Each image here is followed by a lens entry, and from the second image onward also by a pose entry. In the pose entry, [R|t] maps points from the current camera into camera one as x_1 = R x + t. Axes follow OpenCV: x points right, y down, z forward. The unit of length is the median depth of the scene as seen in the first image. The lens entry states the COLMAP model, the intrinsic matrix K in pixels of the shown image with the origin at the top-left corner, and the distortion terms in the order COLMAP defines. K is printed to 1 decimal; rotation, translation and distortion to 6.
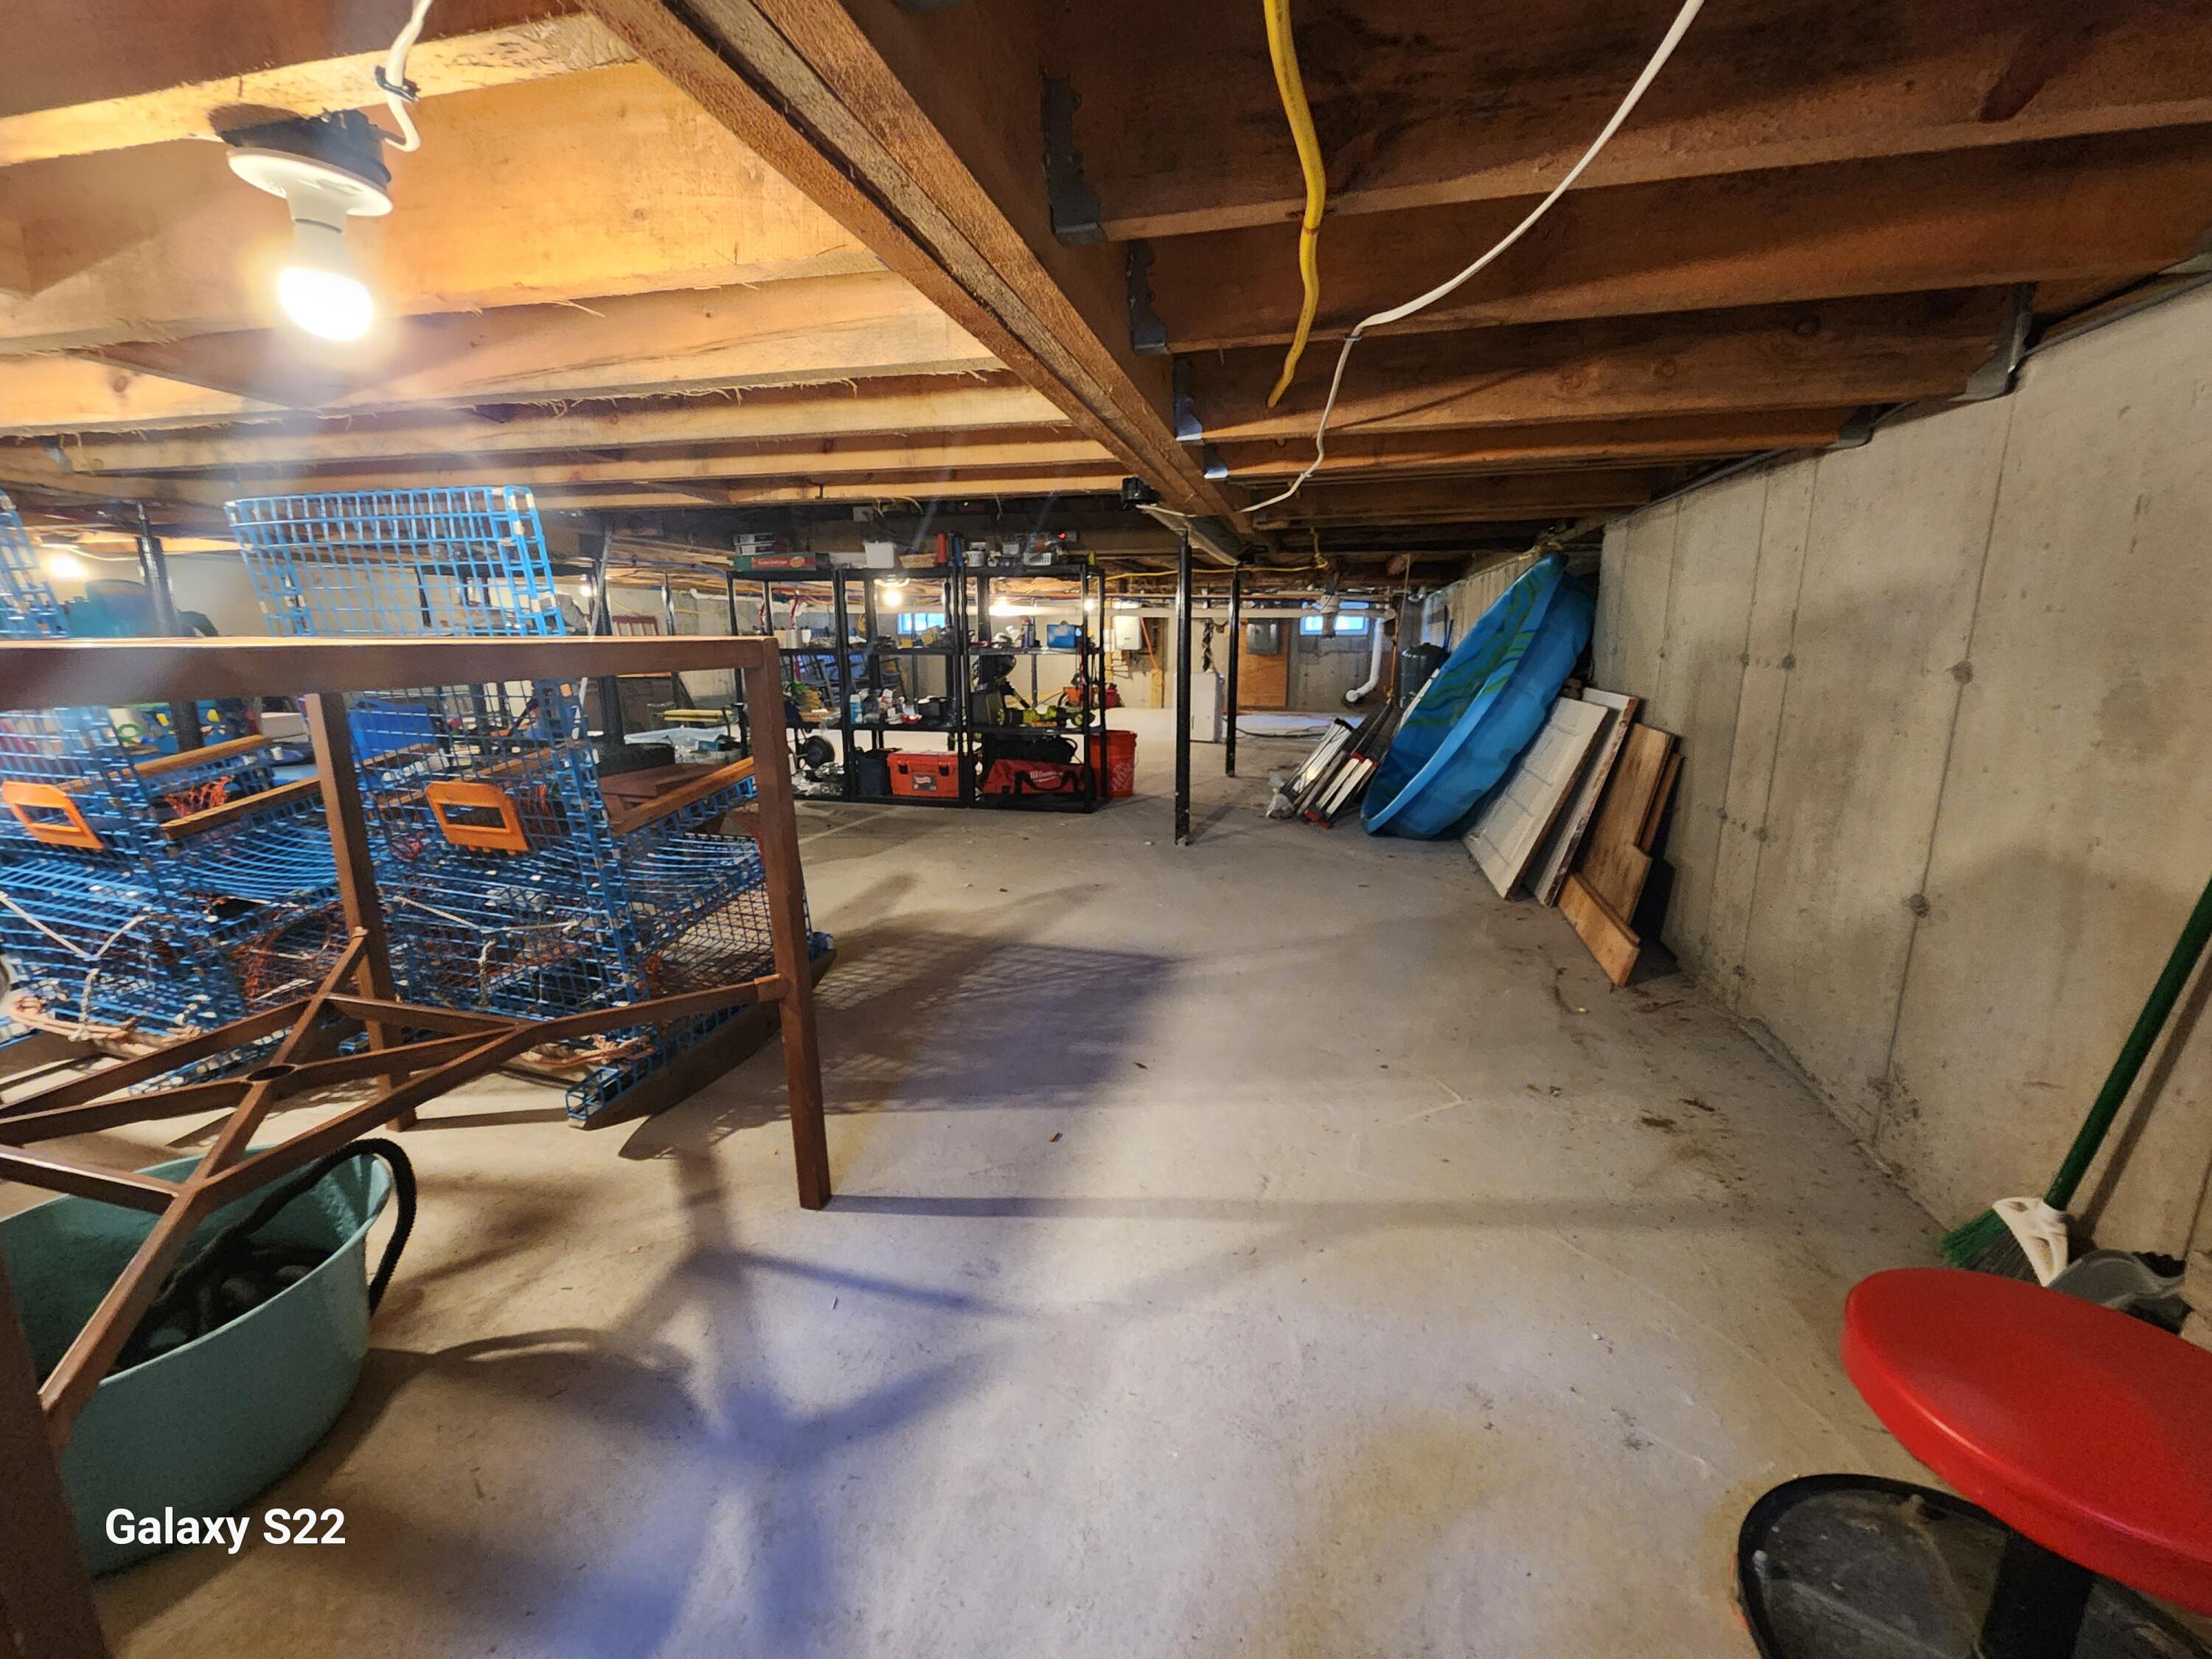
lens RADIAL K [[908.5, 0, 1106.0], [0, 908.5, 829.5], [0, 0, 1]] dist [-0.002502, -0.000253]
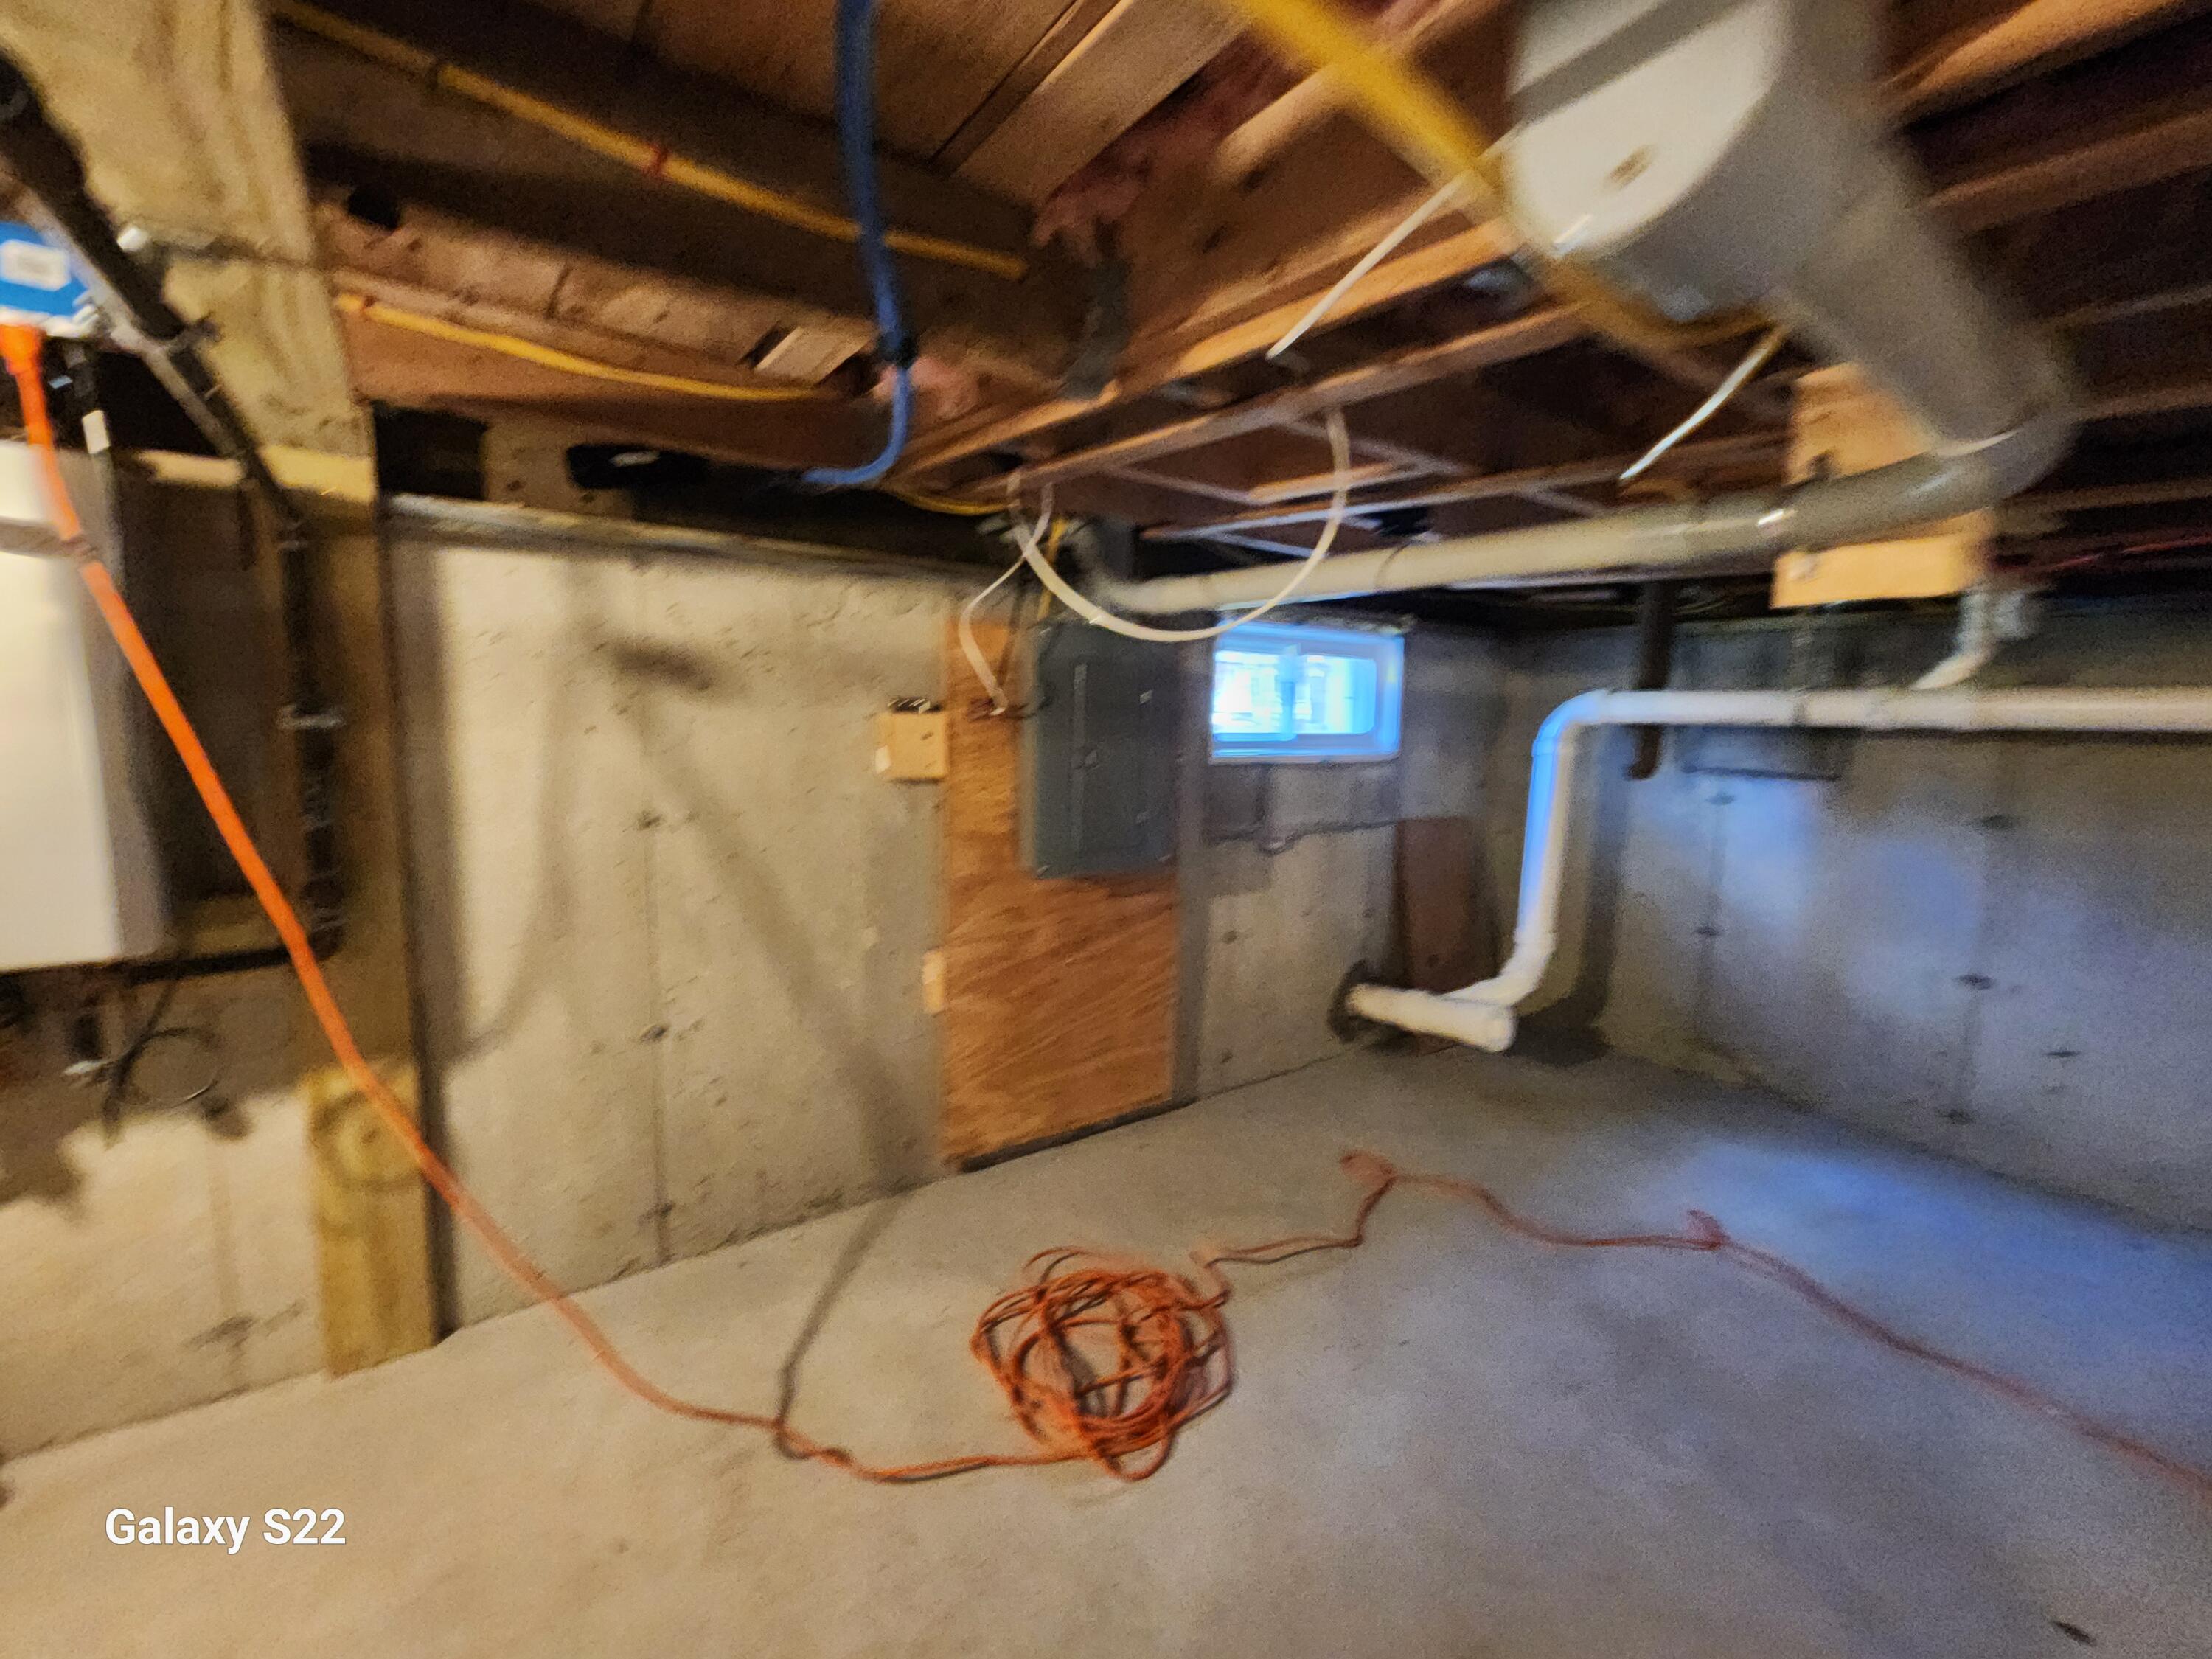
lens RADIAL K [[908.5, 0, 1106.0], [0, 908.5, 829.5], [0, 0, 1]] dist [-0.002502, -0.000253]
pose [[0.638233, -0.087230, 0.764885, 0.030990], [0.141749, 0.989888, -0.005388, -0.195485], [-0.756681, 0.111861, 0.644144, 0.861115]]
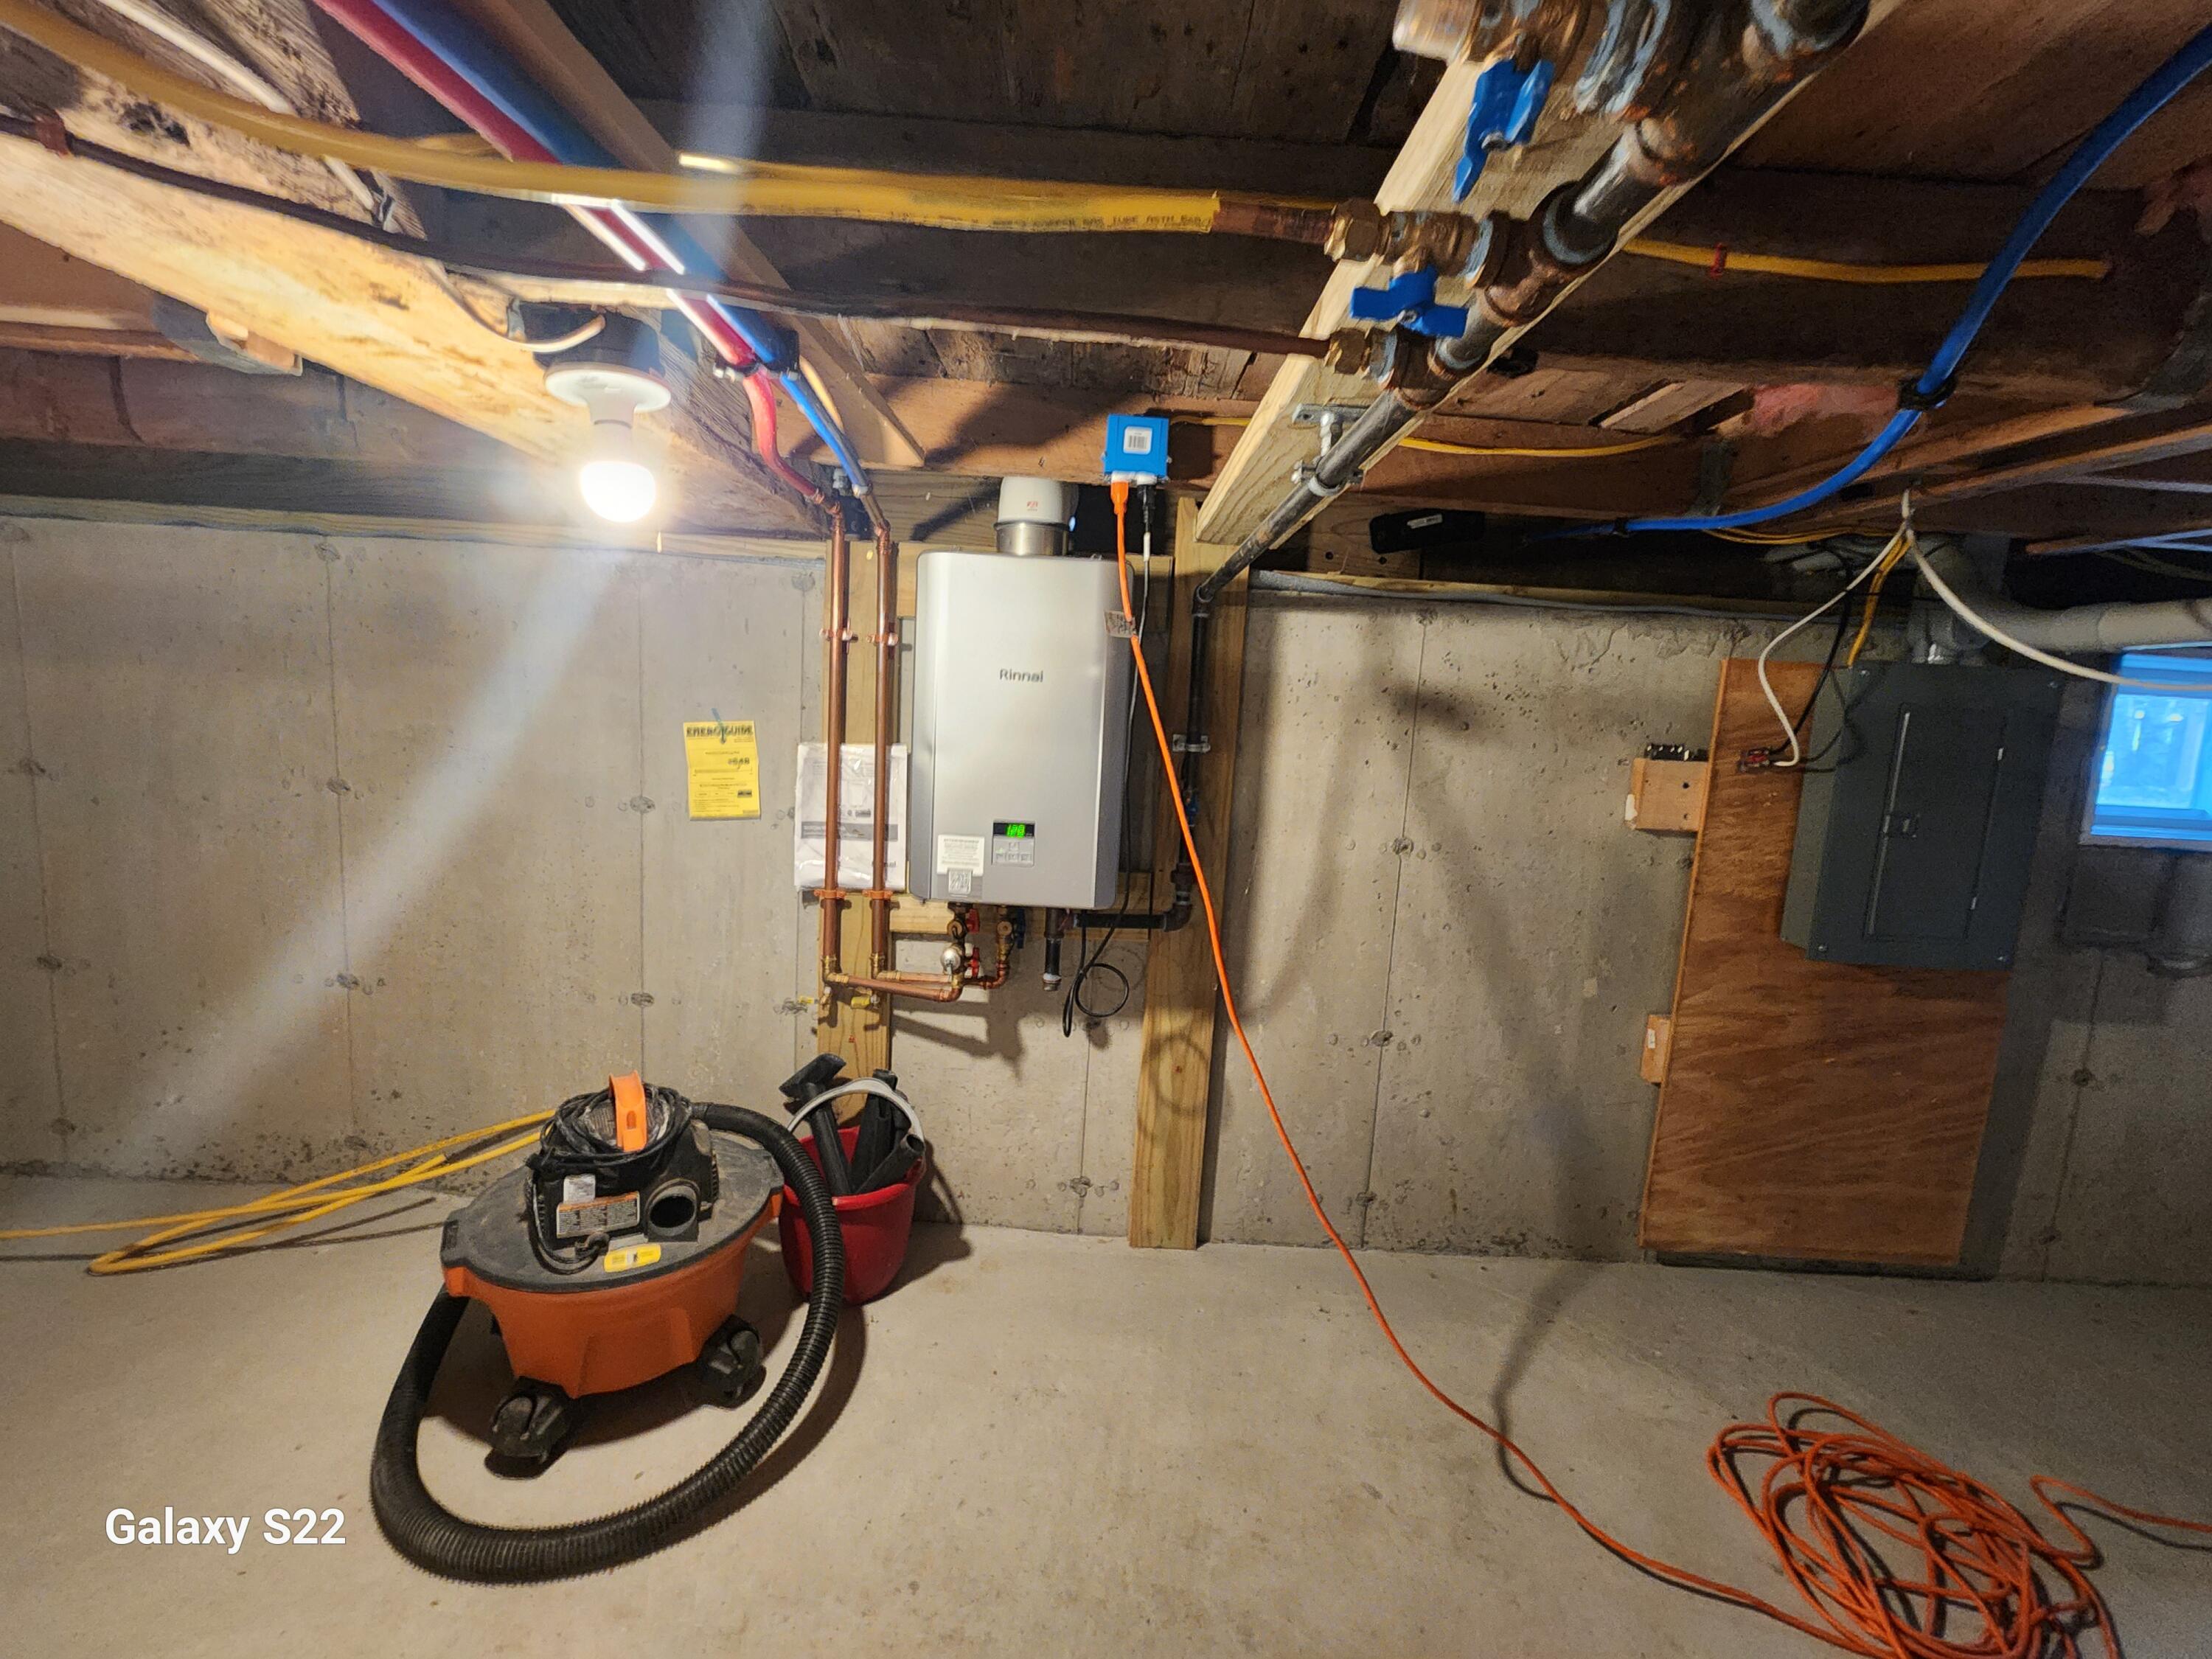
lens RADIAL K [[899.5, 0, 1106.0], [0, 899.5, 829.5], [0, 0, 1]] dist [0.001892, -0.002723]
pose [[0.965172, 0.021200, 0.260755, 0.003632], [-0.000126, 0.996749, -0.080572, -0.198121], [-0.261616, 0.077733, 0.962037, 0.870004]]
